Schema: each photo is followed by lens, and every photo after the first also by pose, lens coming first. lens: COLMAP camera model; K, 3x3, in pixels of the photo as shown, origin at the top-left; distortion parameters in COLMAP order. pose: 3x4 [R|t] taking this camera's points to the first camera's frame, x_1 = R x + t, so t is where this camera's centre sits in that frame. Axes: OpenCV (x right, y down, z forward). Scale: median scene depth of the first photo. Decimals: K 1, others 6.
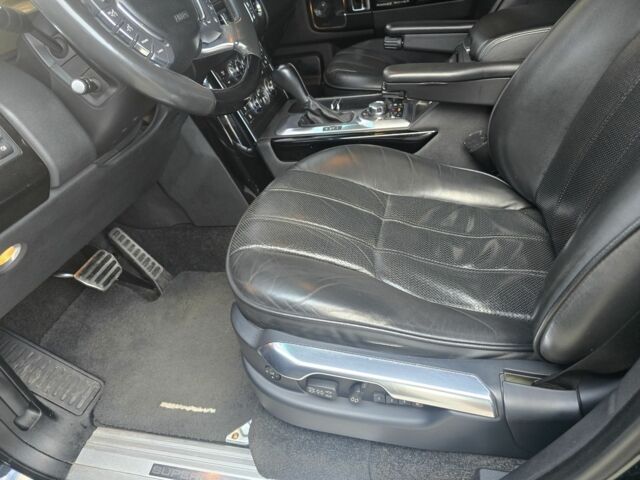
lens RADIAL K [[460.2, 0, 352.6], [0, 460.2, 231.7], [0, 0, 1]] dist [0.048210, -0.039487]
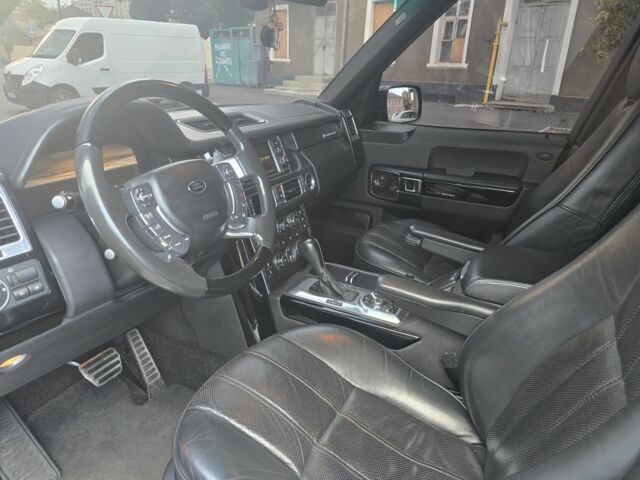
lens RADIAL K [[460.2, 0, 352.6], [0, 460.2, 231.7], [0, 0, 1]] dist [0.048210, -0.039487]
pose [[0.952846, 0.254523, -0.165236, 0.135164], [-0.286490, 0.934033, -0.213323, -0.159491], [0.100040, 0.250602, 0.962907, -0.099949]]
